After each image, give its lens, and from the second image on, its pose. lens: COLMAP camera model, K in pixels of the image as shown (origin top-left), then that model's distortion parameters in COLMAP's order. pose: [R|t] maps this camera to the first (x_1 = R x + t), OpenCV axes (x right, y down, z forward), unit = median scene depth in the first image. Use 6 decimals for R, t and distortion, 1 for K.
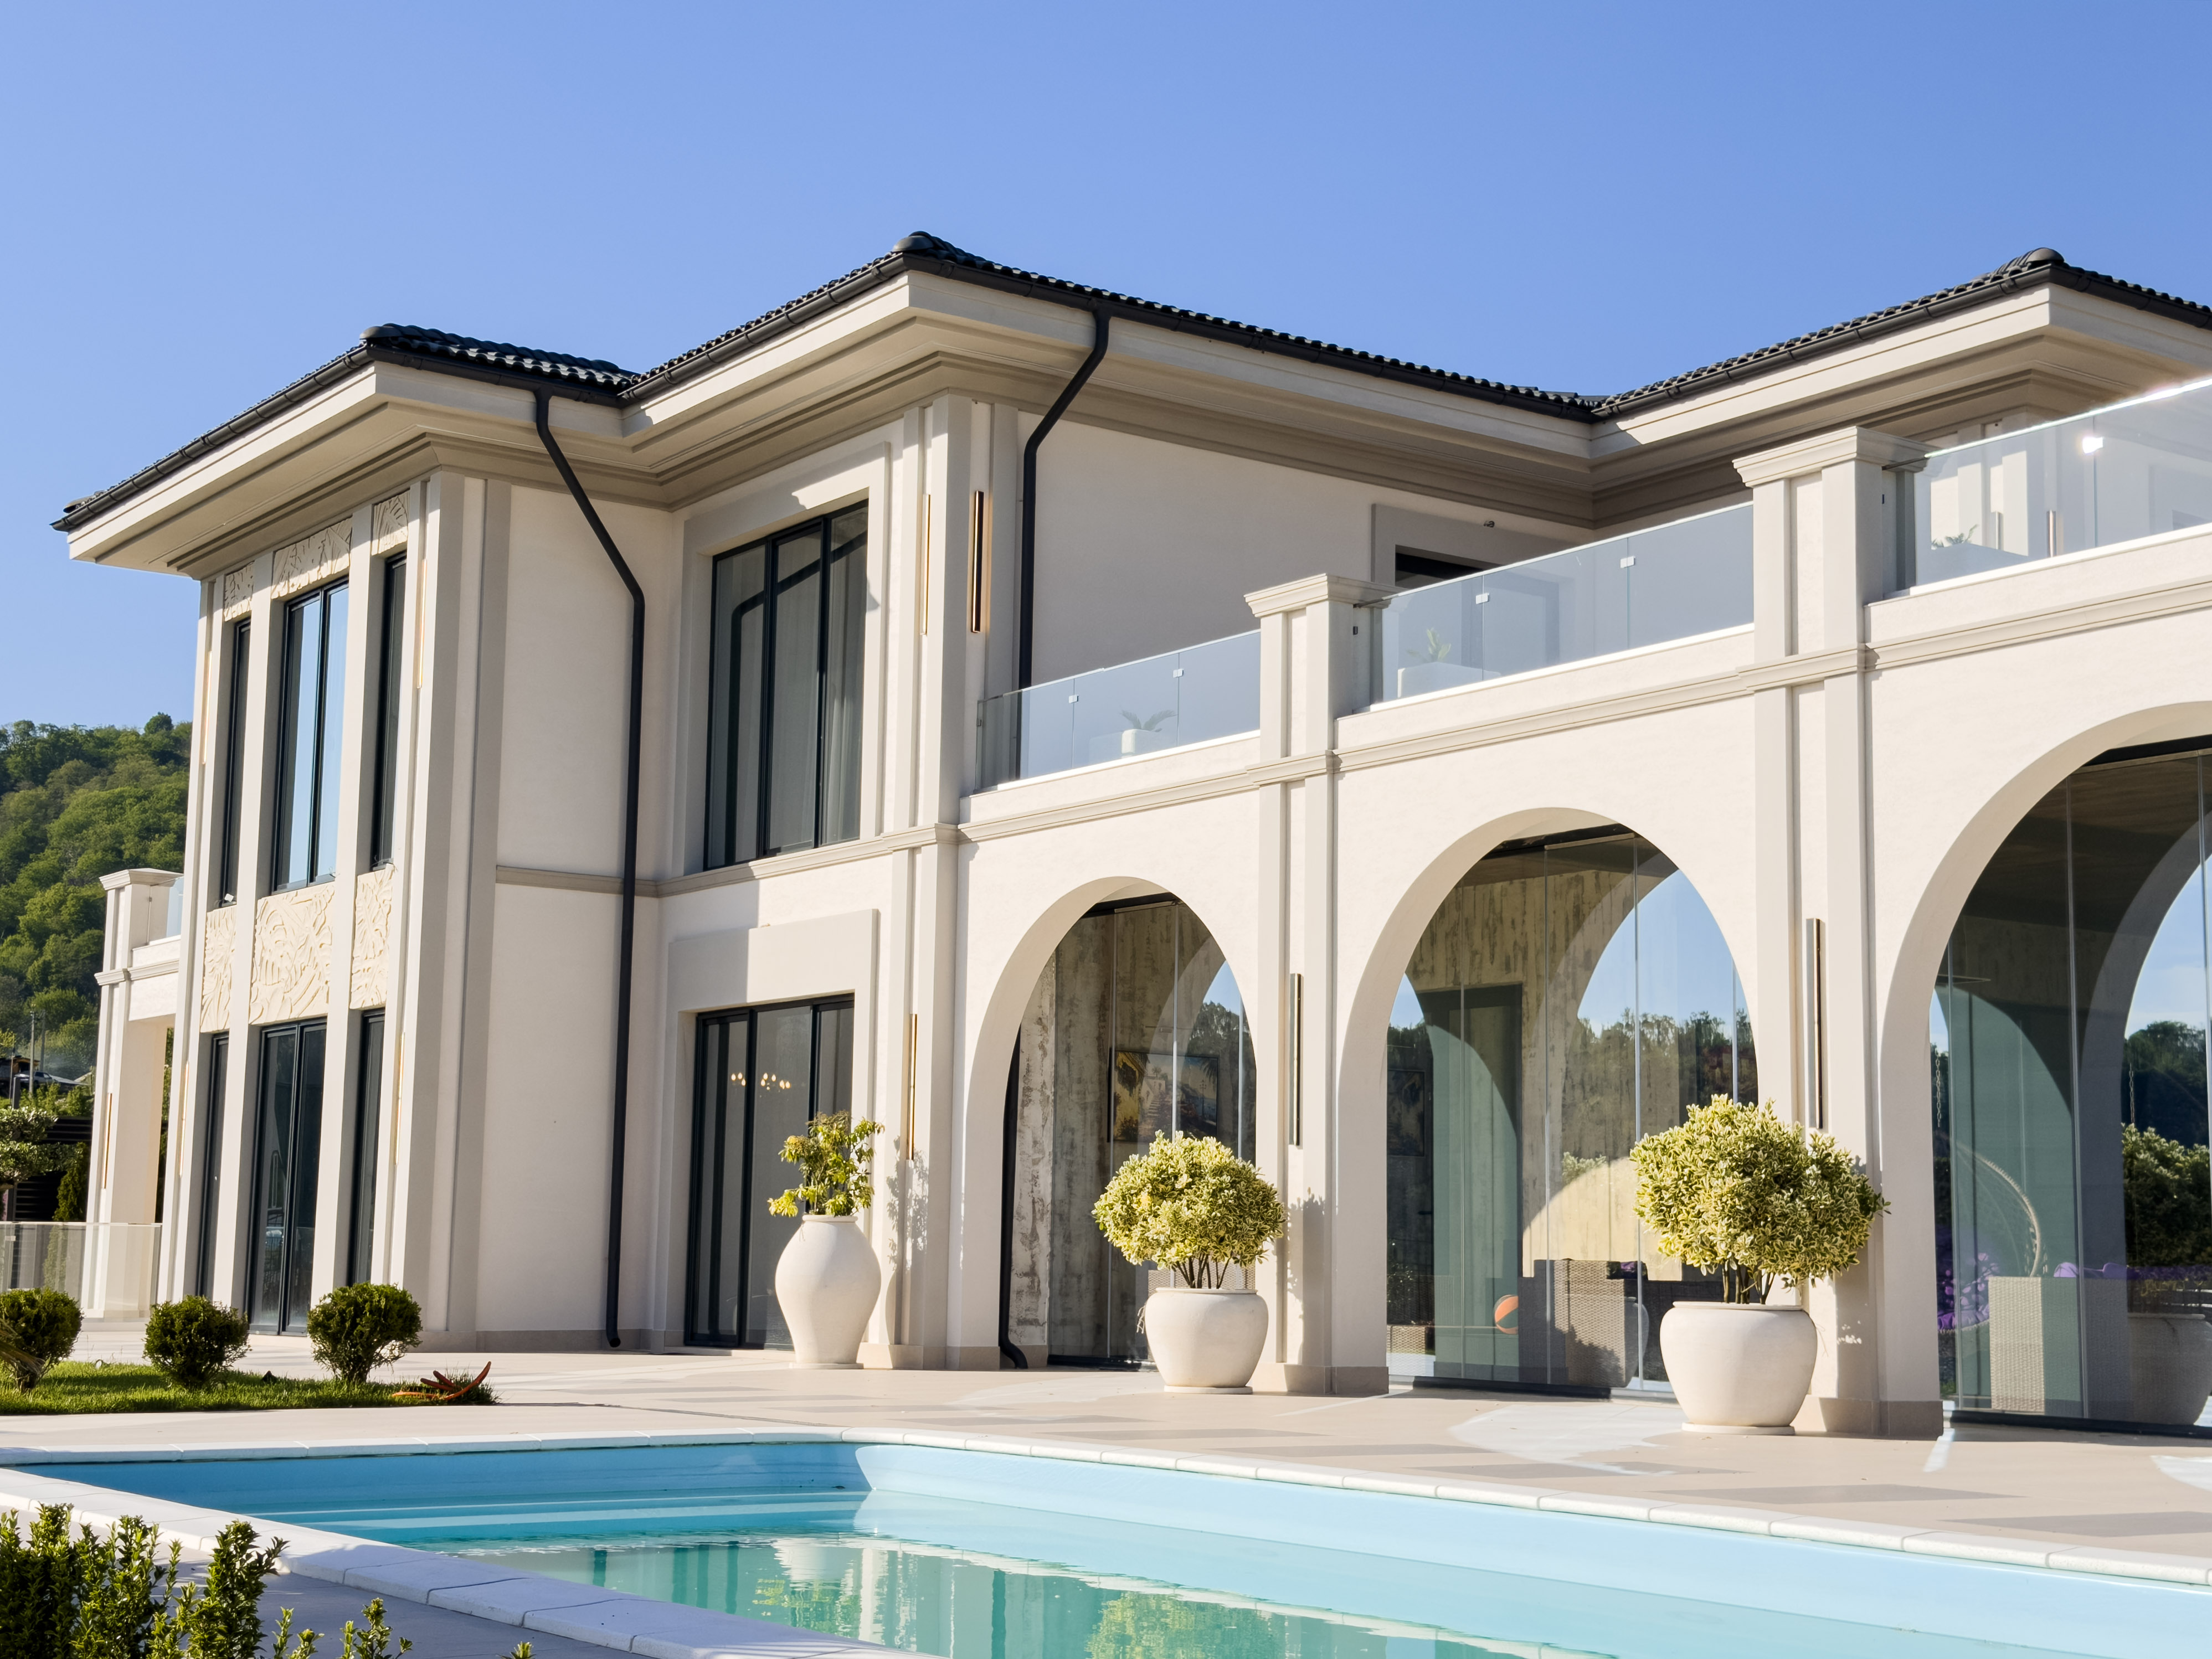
lens RADIAL K [[3078.8, 0, 1063.8], [0, 3078.8, 830.5], [0, 0, 1]] dist [0.130831, 0.000000]
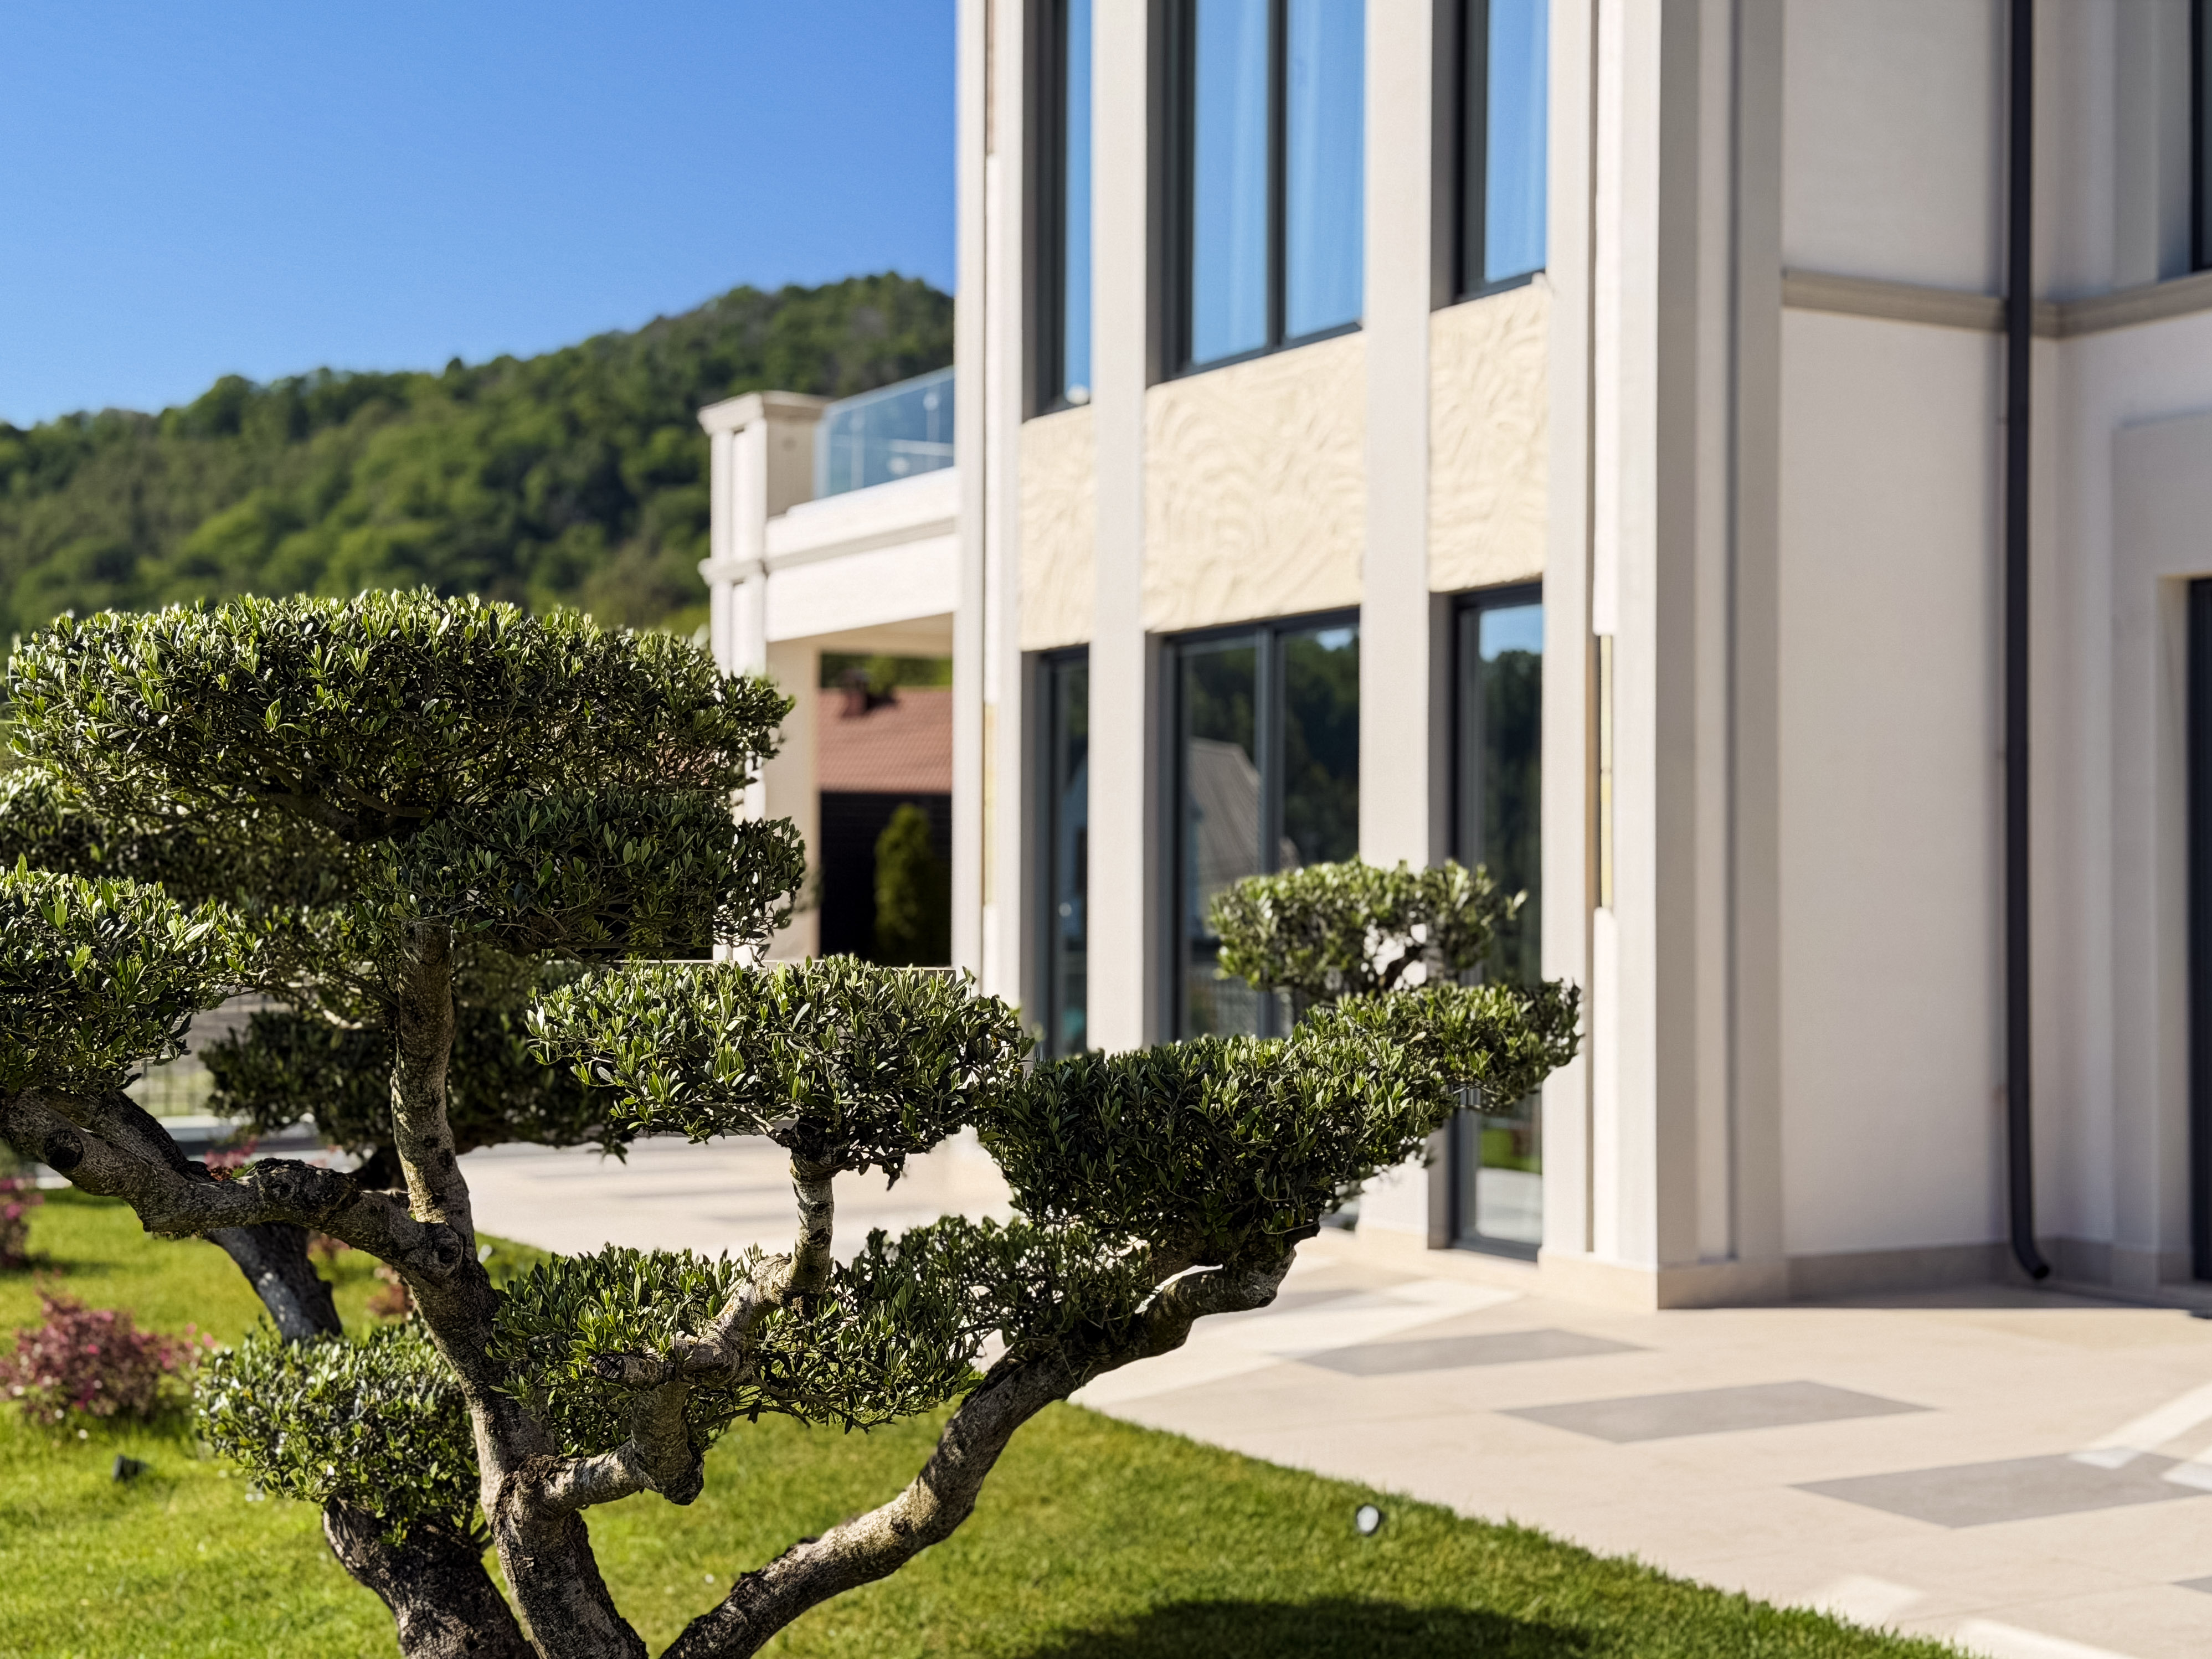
lens RADIAL K [[3078.8, 0, 1110.3], [0, 3078.8, 834.5], [0, 0, 1]] dist [0.130831, 0.000000]
pose [[0.996987, -0.016341, -0.075825, -0.281501], [0.025577, 0.992142, 0.122479, 0.040049], [0.073228, -0.124049, 0.989570, 0.587749]]
